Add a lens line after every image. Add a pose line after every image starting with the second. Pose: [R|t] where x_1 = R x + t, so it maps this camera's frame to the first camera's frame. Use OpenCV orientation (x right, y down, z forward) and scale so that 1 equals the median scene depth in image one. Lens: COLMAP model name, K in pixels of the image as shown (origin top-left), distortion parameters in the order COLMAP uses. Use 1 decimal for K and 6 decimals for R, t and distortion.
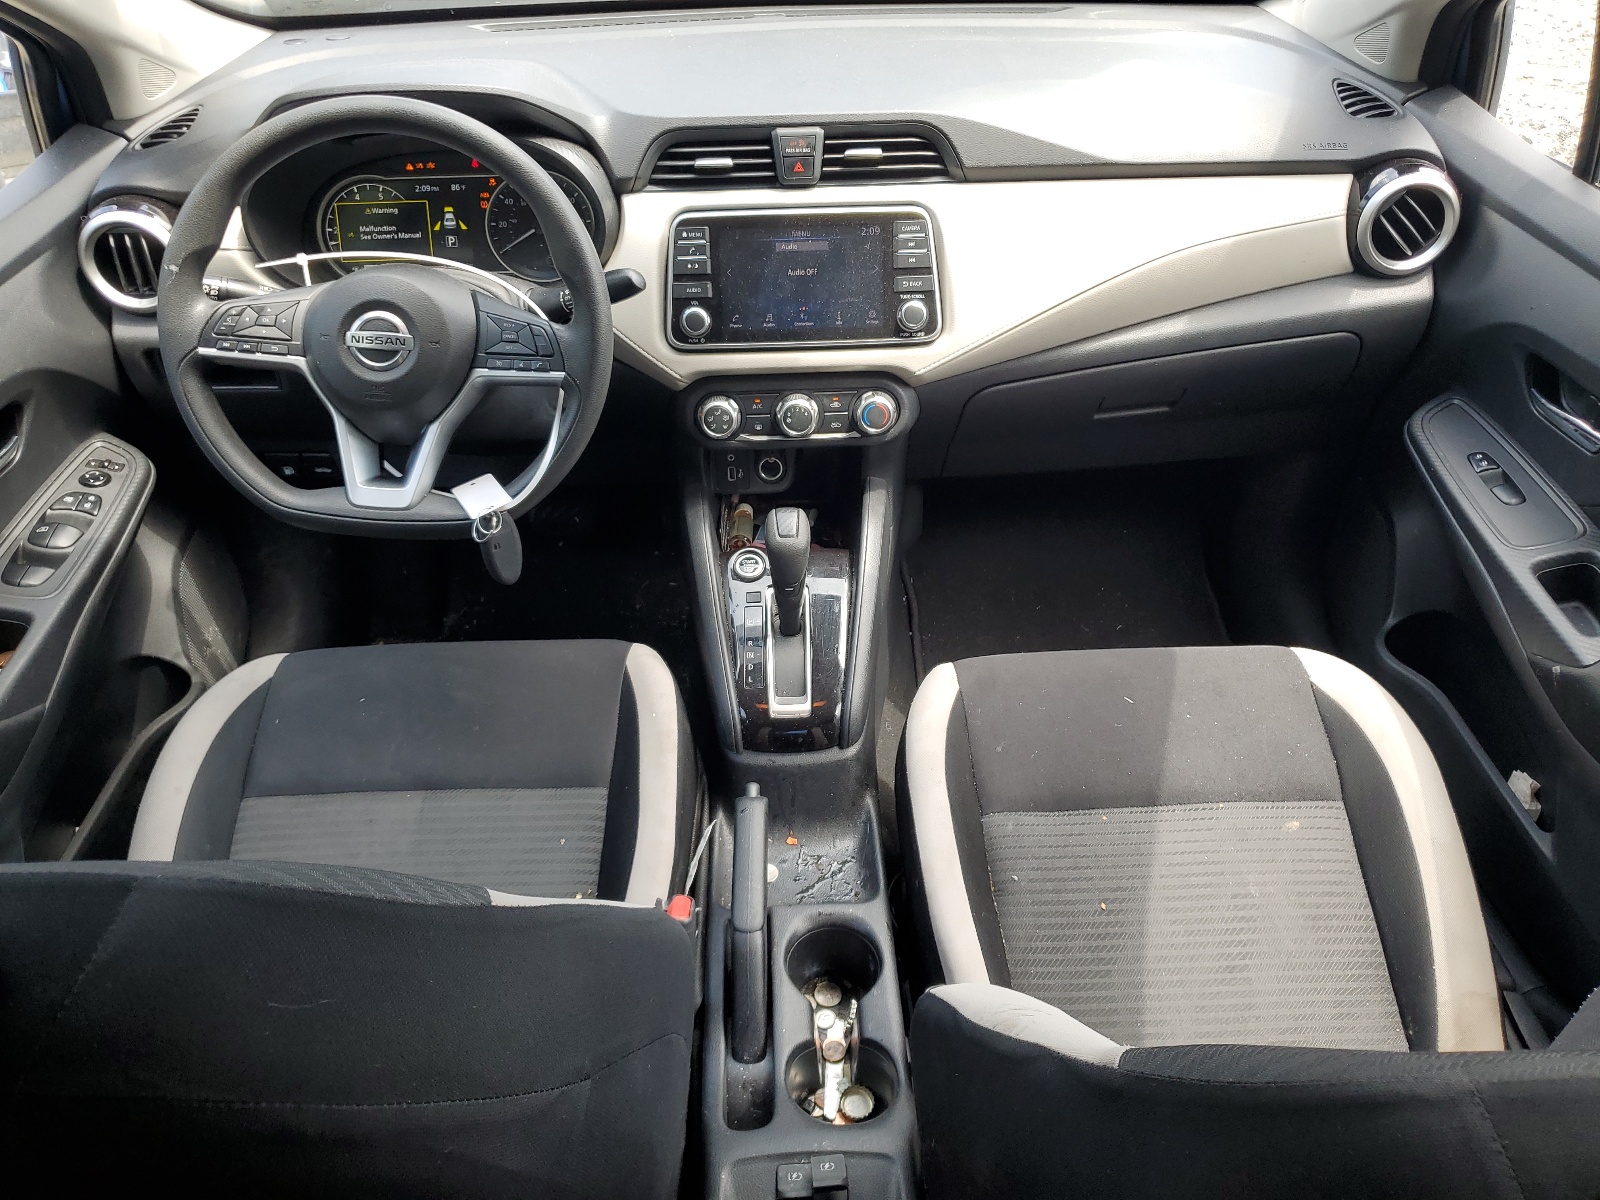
lens RADIAL K [[1220.1, 0, 801.6], [0, 1220.1, 597.8], [0, 0, 1]] dist [-0.008311, -0.000807]
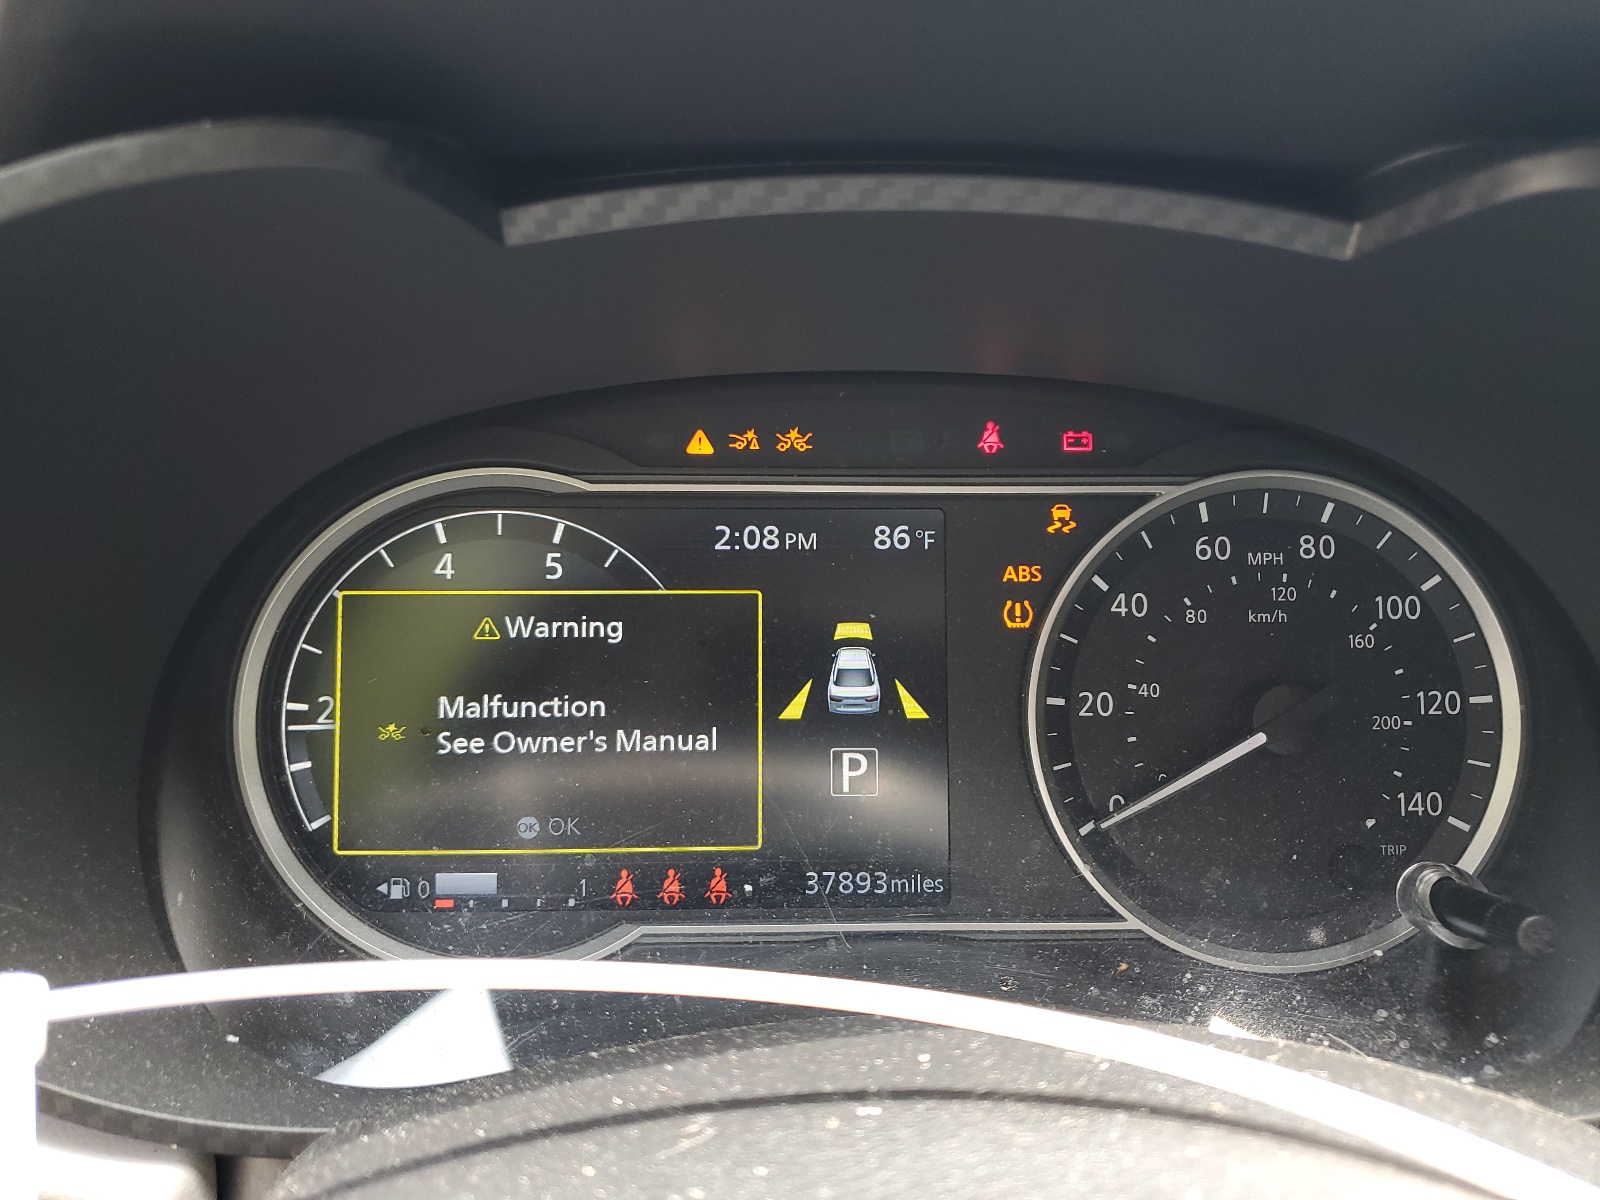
lens RADIAL K [[1220.1, 0, 798.1], [0, 1220.1, 598.4], [0, 0, 1]] dist [-0.008311, -0.000807]
pose [[0.999499, 0.027352, 0.015900, -0.303808], [-0.021404, 0.954699, -0.296803, -0.259301], [-0.023298, 0.296314, 0.954806, 0.789220]]
